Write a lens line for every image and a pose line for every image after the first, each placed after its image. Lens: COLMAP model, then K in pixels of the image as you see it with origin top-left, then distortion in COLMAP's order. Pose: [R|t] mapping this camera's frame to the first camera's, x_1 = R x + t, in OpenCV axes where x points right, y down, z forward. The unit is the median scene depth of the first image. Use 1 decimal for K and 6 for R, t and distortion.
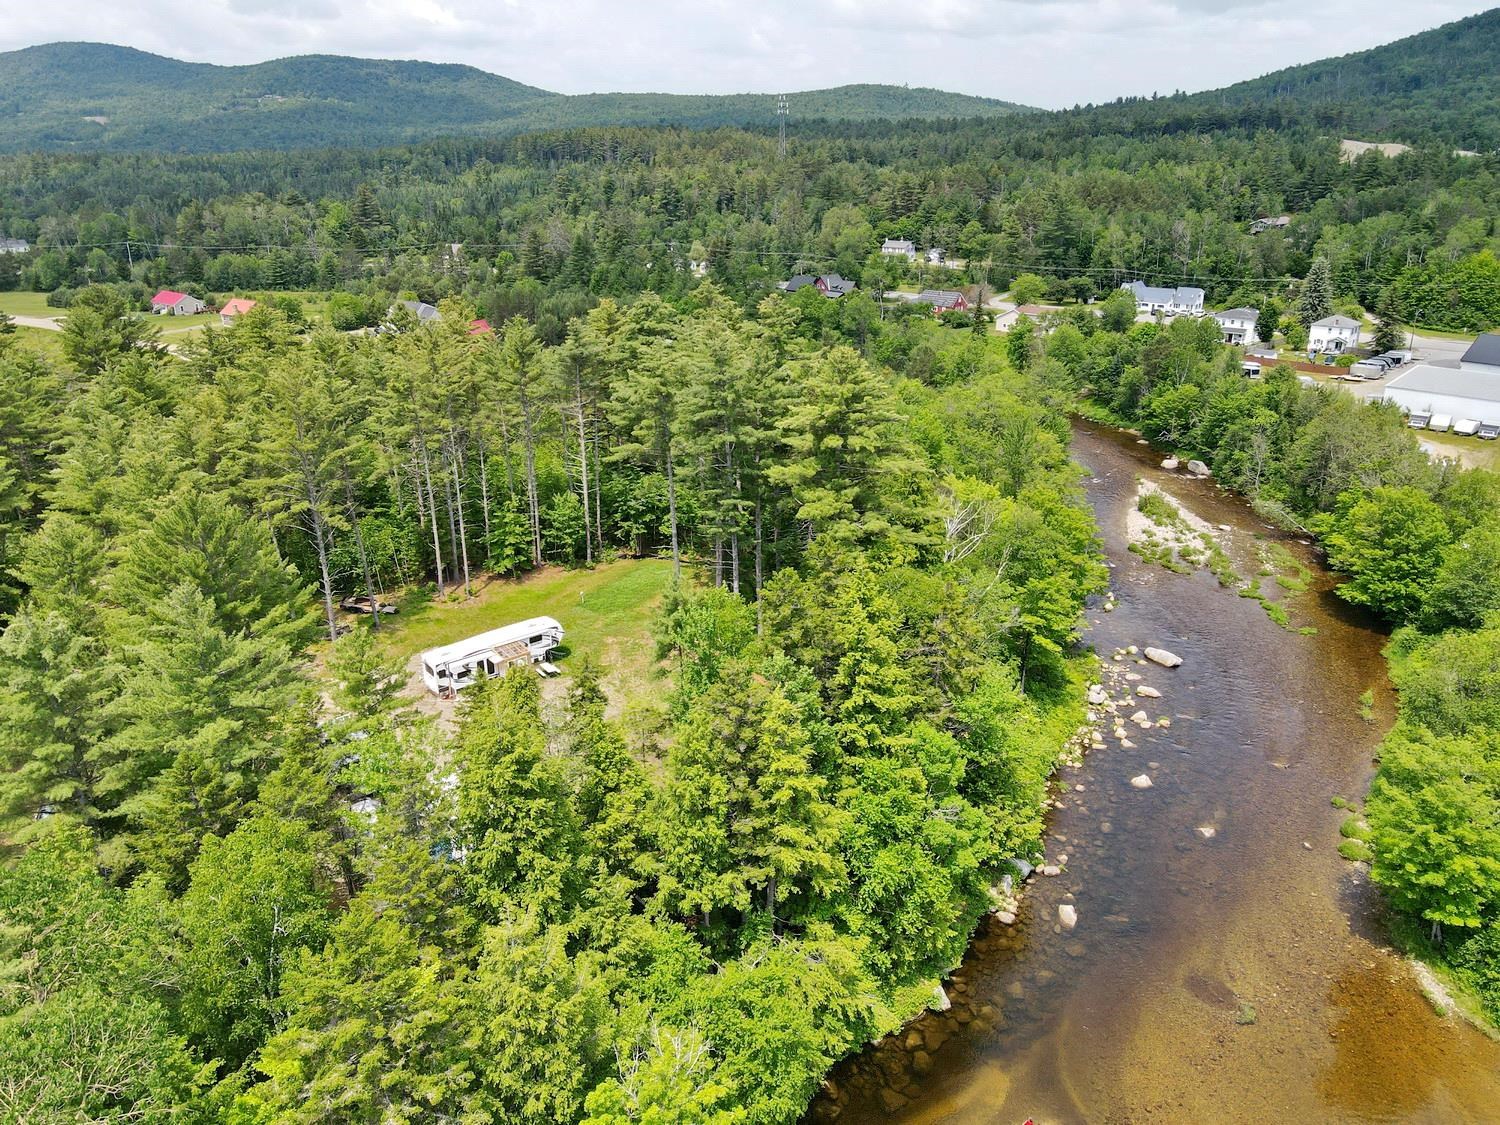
lens RADIAL K [[1092.5, 0, 753.5], [0, 1092.5, 556.0], [0, 0, 1]] dist [0.004140, 0.016122]
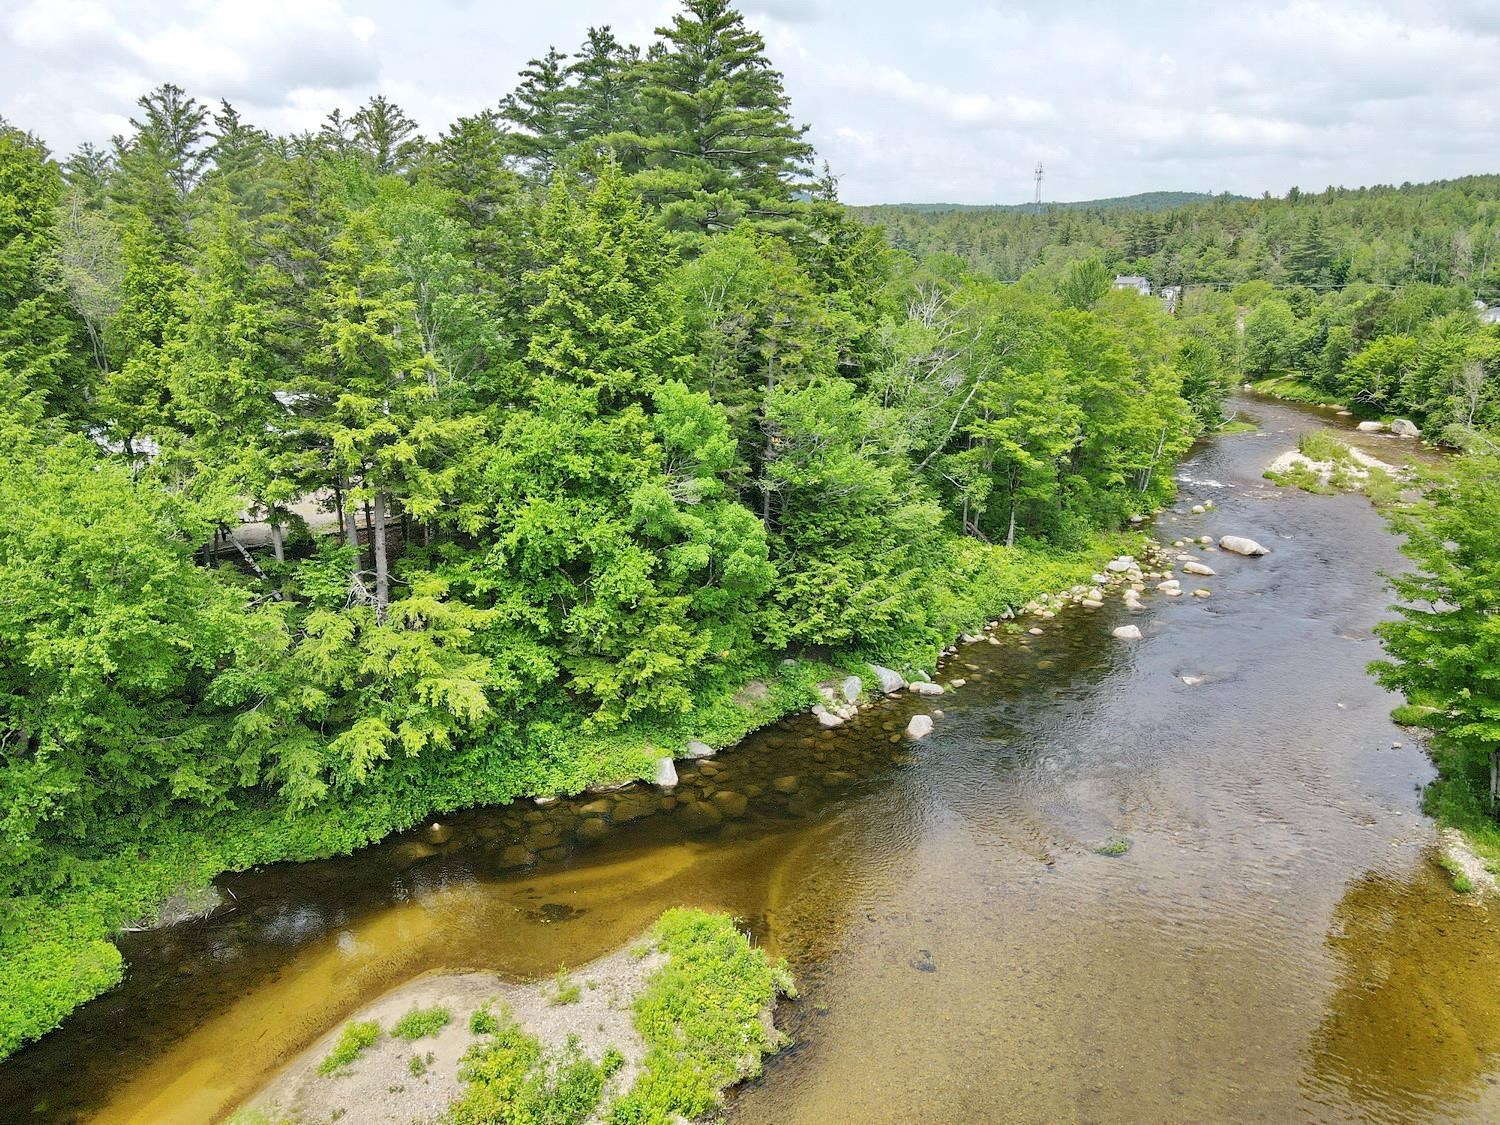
lens RADIAL K [[1092.5, 0, 758.2], [0, 1092.5, 559.8], [0, 0, 1]] dist [0.004140, 0.016122]
pose [[0.967459, 0.070194, -0.243098, 0.229969], [-0.093450, 0.991948, -0.085479, 0.191536], [0.235141, 0.105414, 0.966228, 0.193038]]
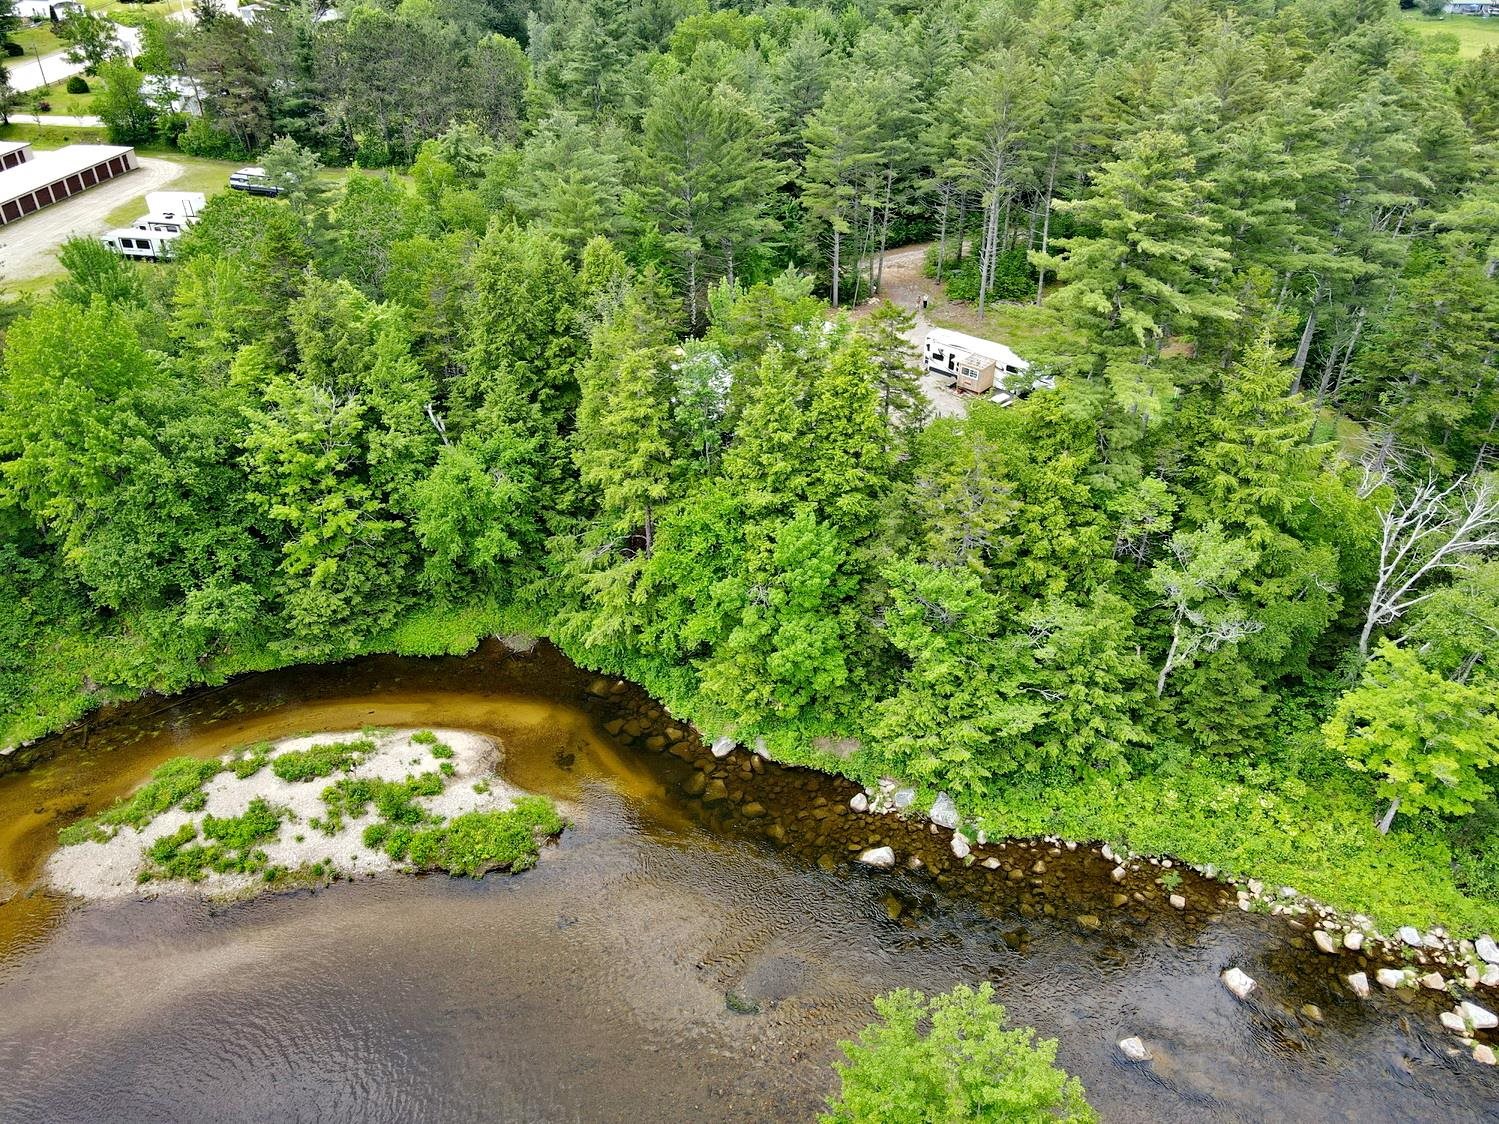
lens RADIAL K [[1091.8, 0, 746.6], [0, 1091.8, 557.2], [0, 0, 1]] dist [0.004140, 0.016122]
pose [[0.123587, 0.554817, -0.822742, 0.550712], [-0.350710, 0.800012, 0.486809, -0.150572], [0.928293, 0.228381, 0.293451, 0.396659]]
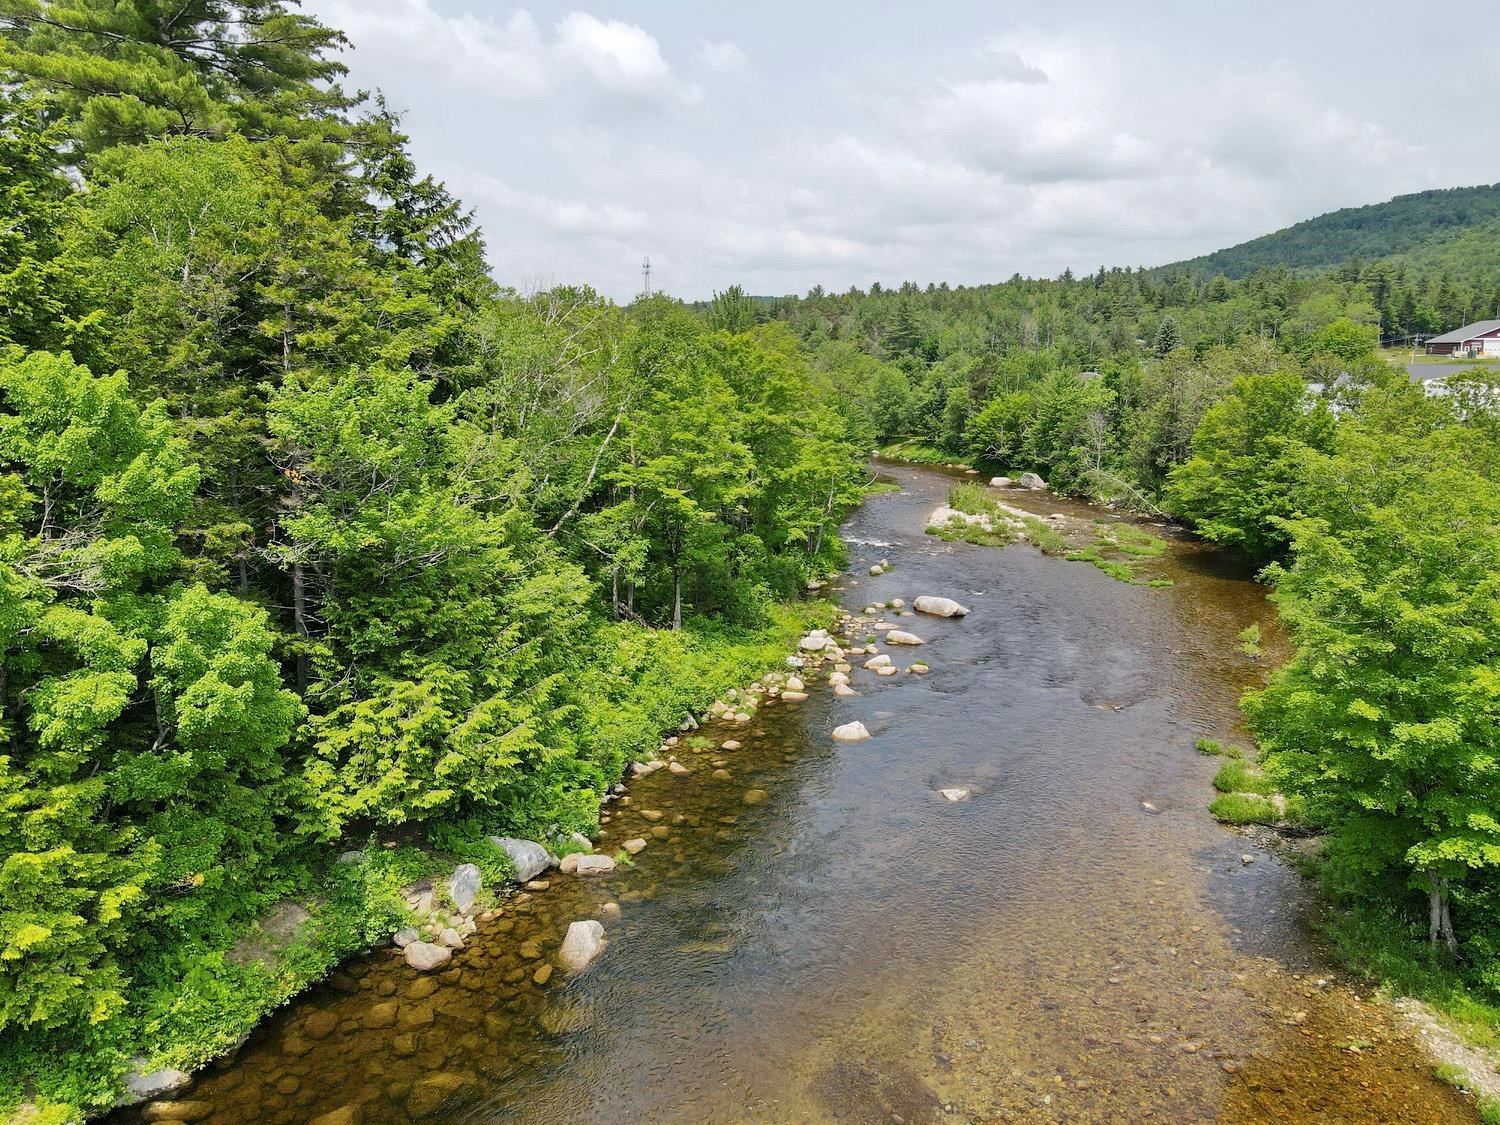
lens RADIAL K [[1092.5, 0, 747.5], [0, 1092.5, 548.2], [0, 0, 1]] dist [0.004140, 0.016122]
pose [[0.997120, -0.014214, 0.074491, 0.210859], [0.028371, 0.980868, -0.192596, 0.172936], [-0.070328, 0.194154, 0.978447, 0.370902]]
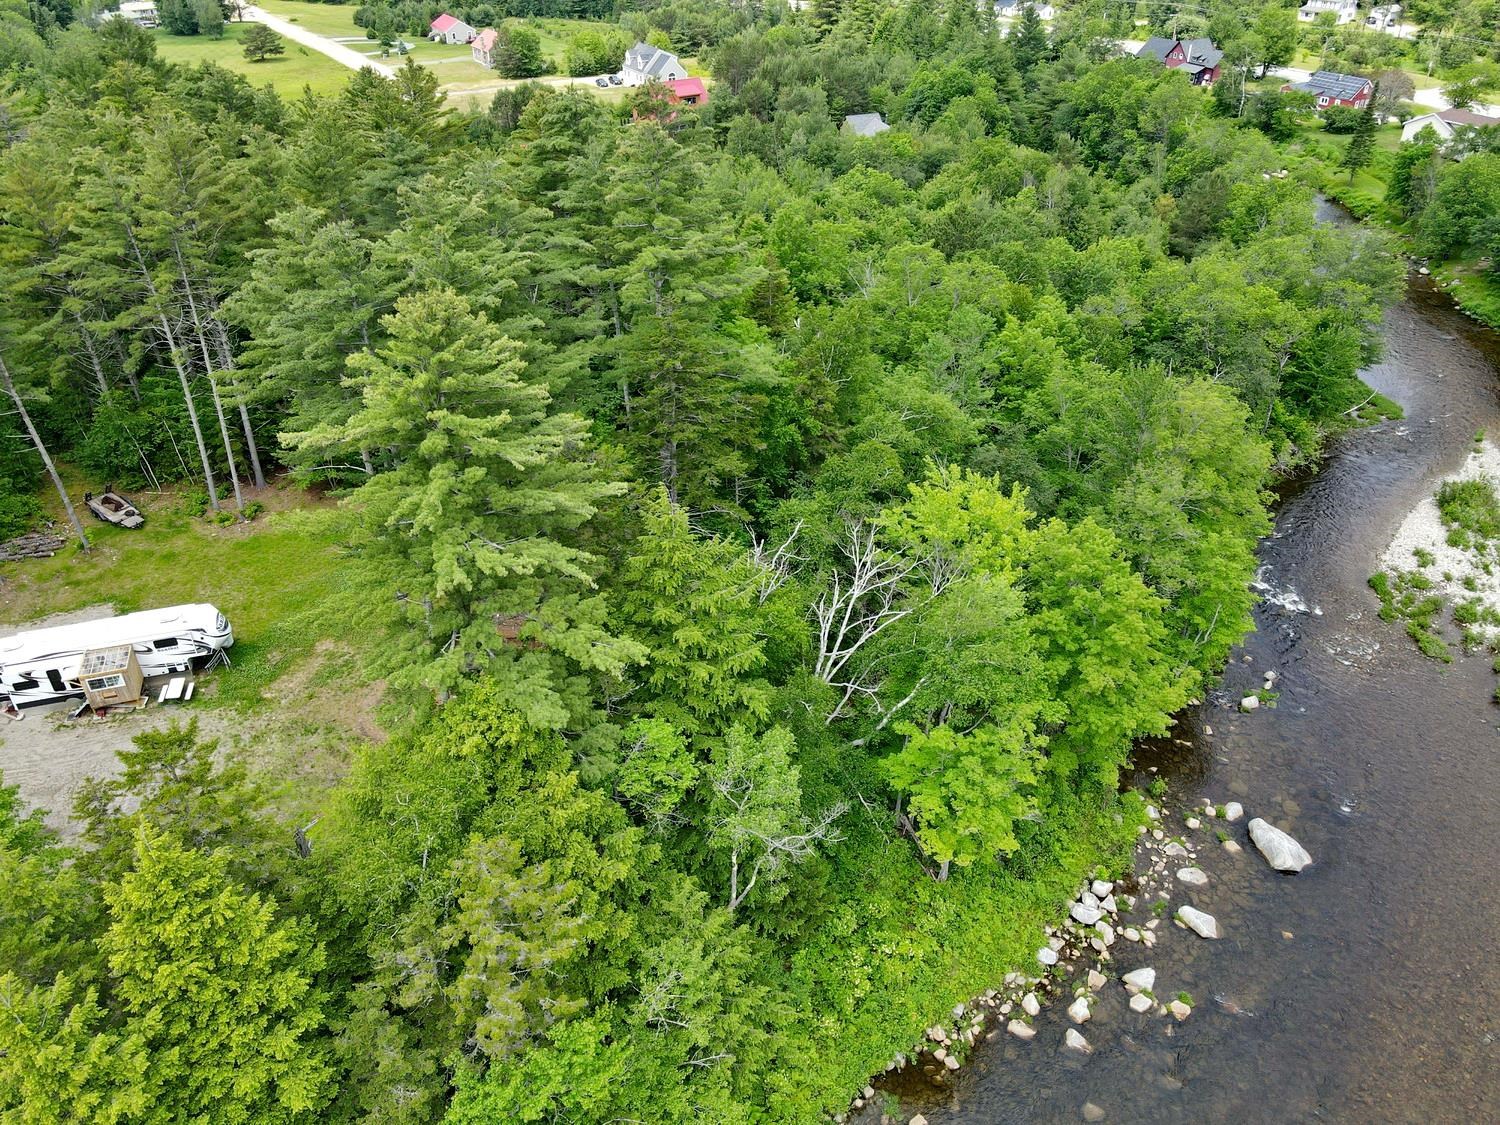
lens RADIAL K [[1092.5, 0, 745.3], [0, 1092.5, 558.6], [0, 0, 1]] dist [0.004140, 0.016122]
pose [[0.927547, 0.210001, -0.309121, 0.257190], [-0.139160, 0.961781, 0.235823, -0.142467], [0.346829, -0.175719, 0.921321, 0.397614]]
